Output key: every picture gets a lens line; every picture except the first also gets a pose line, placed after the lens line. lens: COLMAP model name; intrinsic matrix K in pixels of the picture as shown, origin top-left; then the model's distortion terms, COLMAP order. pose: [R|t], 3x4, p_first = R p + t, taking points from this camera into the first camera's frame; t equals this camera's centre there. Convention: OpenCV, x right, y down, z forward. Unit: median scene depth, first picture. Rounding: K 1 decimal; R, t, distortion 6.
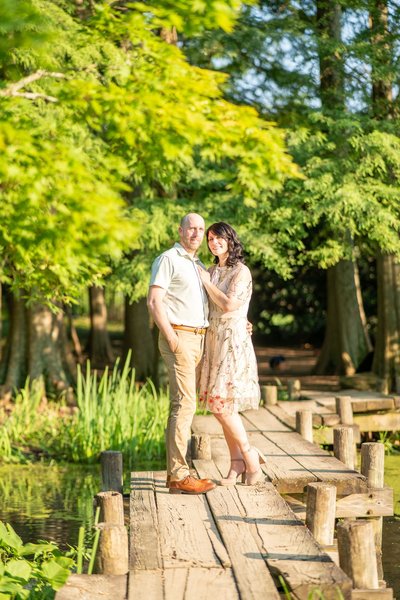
lens RADIAL K [[1564.3, 0, 200.0], [0, 1564.3, 300.0], [0, 0, 1]] dist [0.171770, -1.943885]
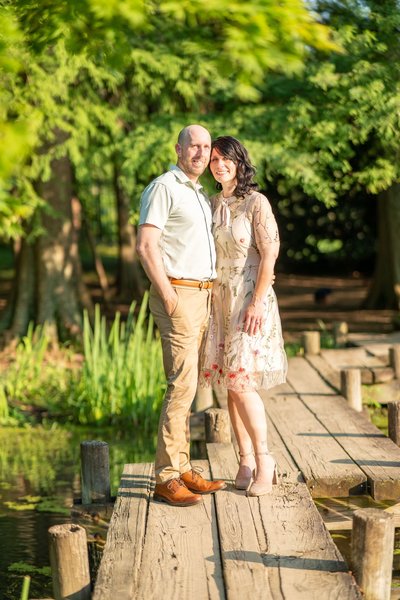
lens RADIAL K [[1564.3, 0, 200.0], [0, 1564.3, 300.0], [0, 0, 1]] dist [0.171770, -1.943885]
pose [[0.999442, -0.010280, -0.031765, 0.011553], [0.011840, 0.998713, 0.049310, -0.005421], [0.031217, -0.049659, 0.998278, 0.148303]]
